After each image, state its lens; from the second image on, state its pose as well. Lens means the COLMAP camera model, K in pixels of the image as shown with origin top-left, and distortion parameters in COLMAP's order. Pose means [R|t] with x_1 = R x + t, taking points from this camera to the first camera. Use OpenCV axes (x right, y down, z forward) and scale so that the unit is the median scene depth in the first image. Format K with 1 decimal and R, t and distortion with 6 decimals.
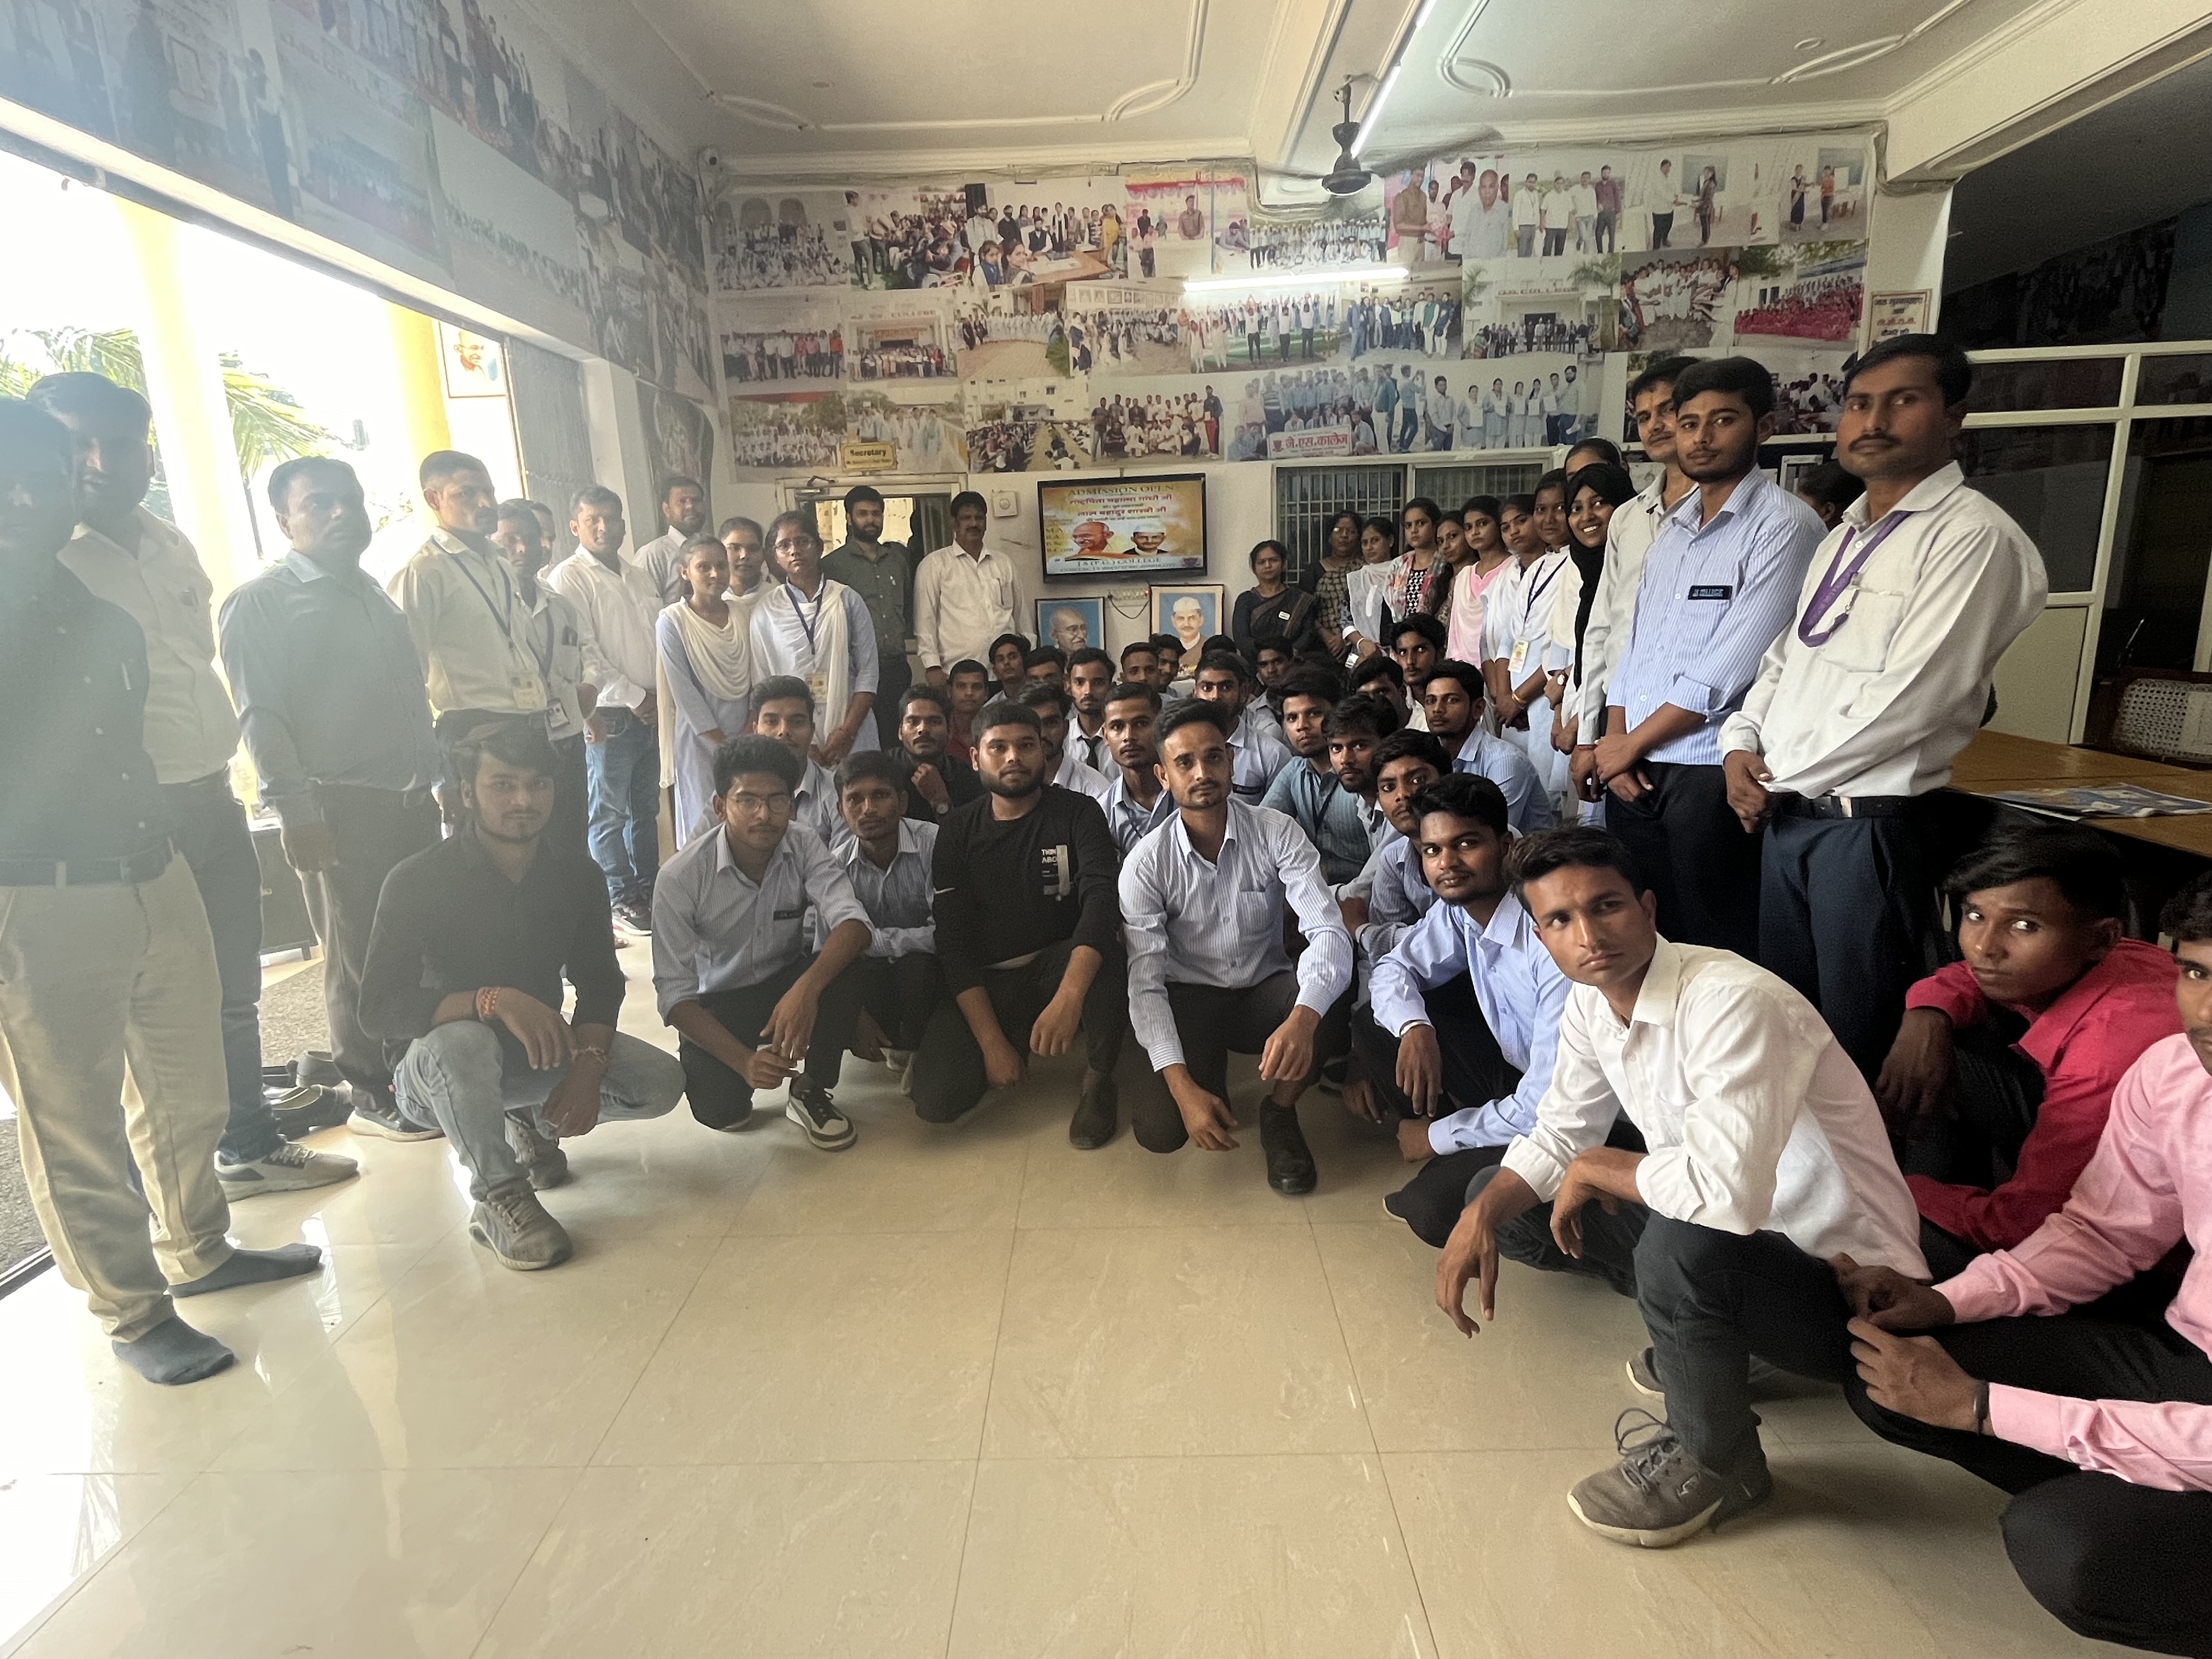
lens RADIAL K [[1112.2, 0, 1101.7], [0, 1112.2, 837.5], [0, 0, 1]] dist [-0.005846, 0.001323]
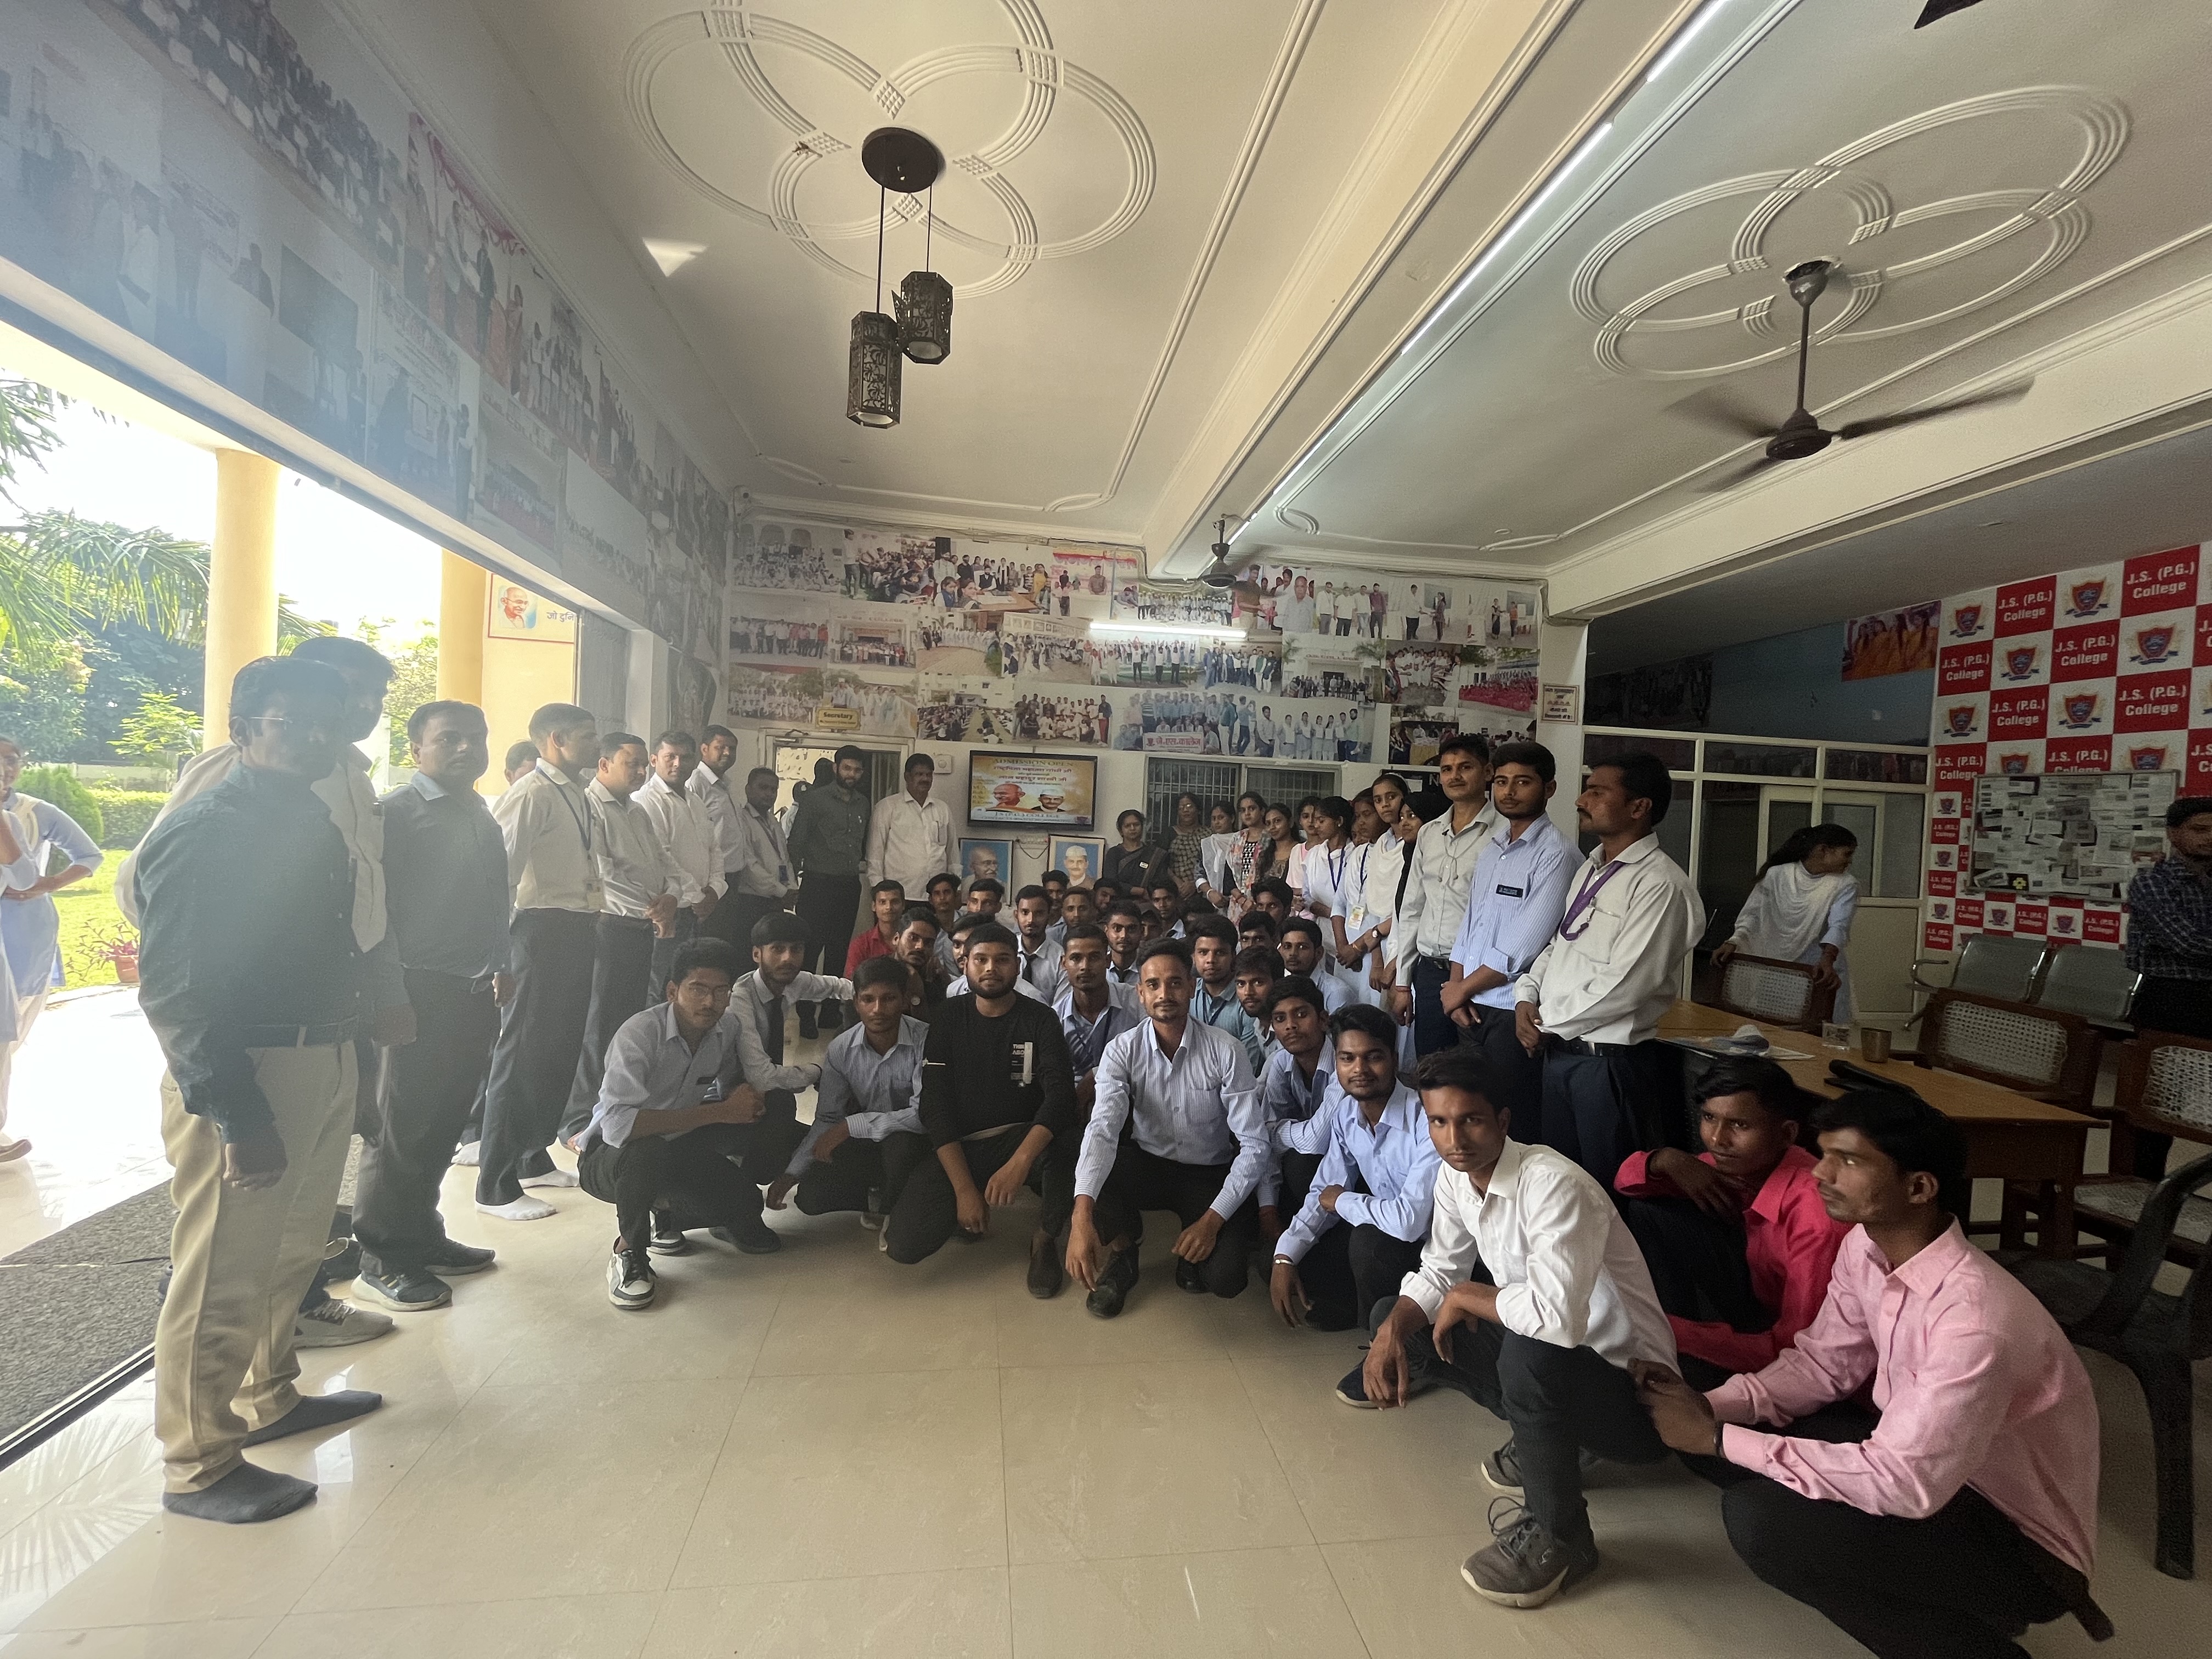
lens RADIAL K [[913.8, 0, 1106.5], [0, 913.8, 837.2], [0, 0, 1]] dist [-0.002650, 0.000196]
pose [[0.983051, 0.081355, 0.164290, -0.071637], [-0.046429, 0.977410, -0.206191, -0.007207], [-0.177353, 0.195069, 0.964621, -0.045111]]
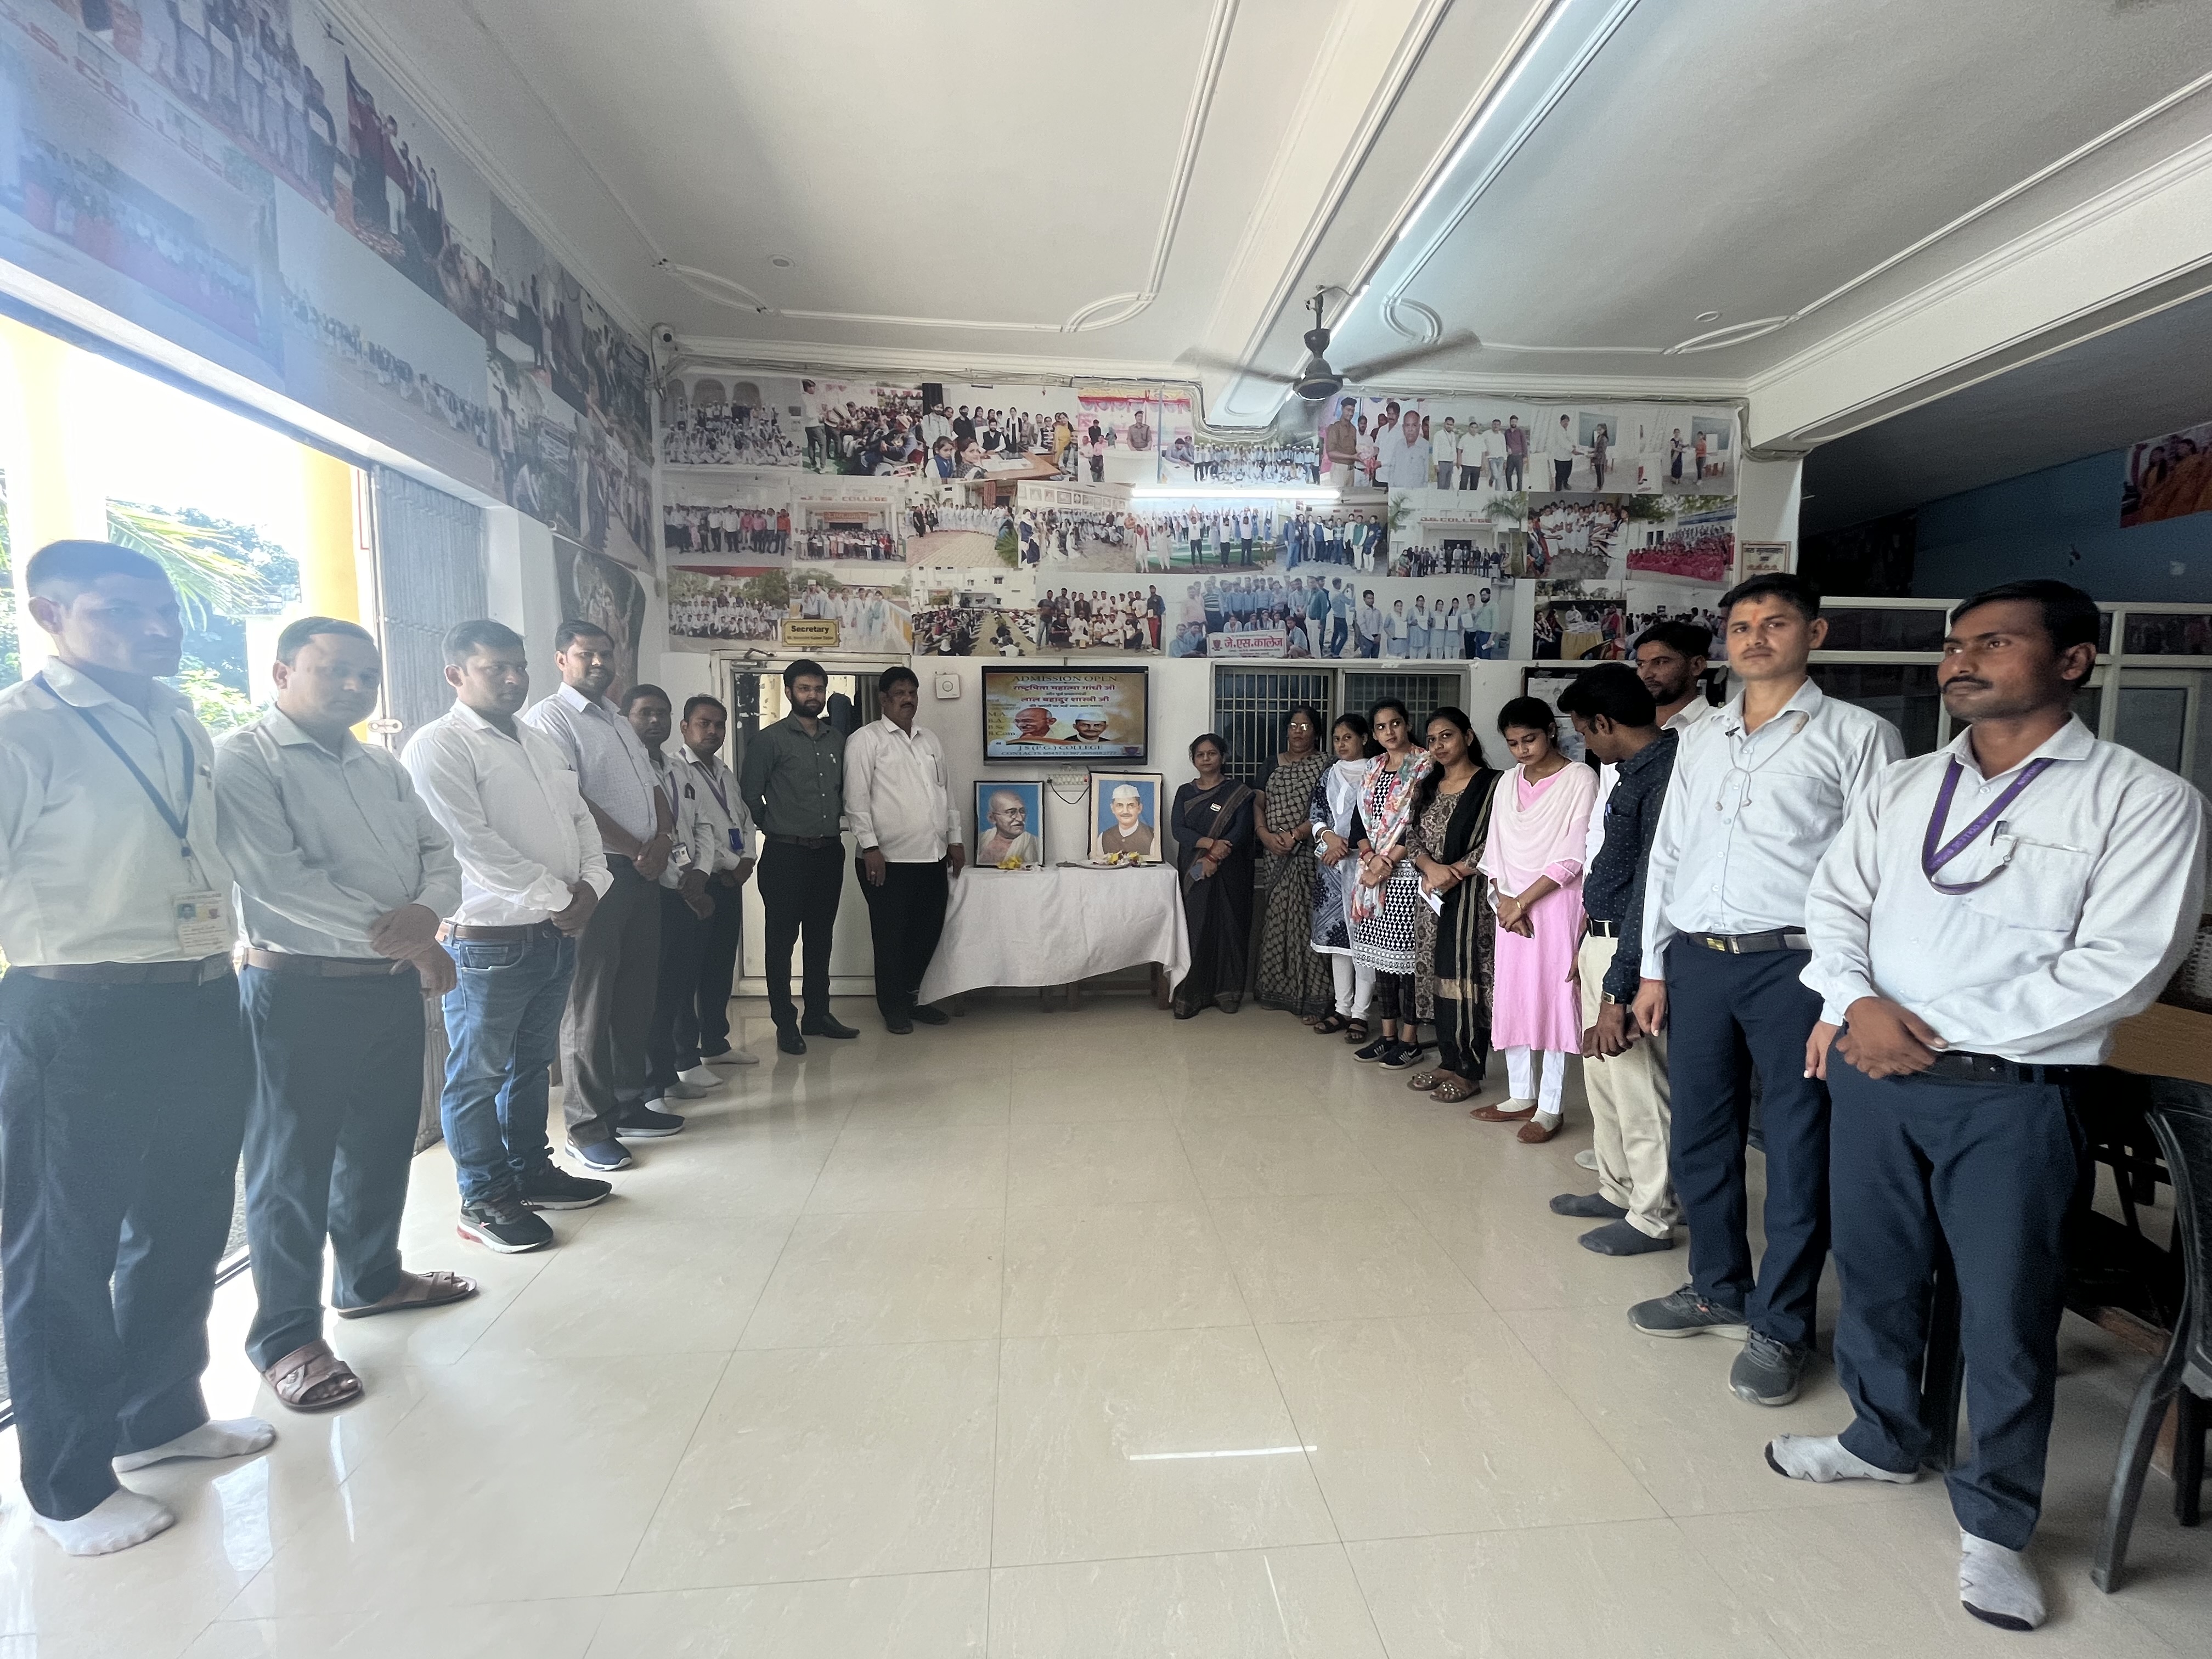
lens RADIAL K [[913.8, 0, 1102.7], [0, 913.8, 835.7], [0, 0, 1]] dist [-0.002650, 0.000196]
pose [[0.994062, 0.032705, 0.103787, -0.031664], [-0.017794, 0.989783, -0.141470, -0.057284], [-0.107353, 0.138783, 0.984487, 0.208791]]
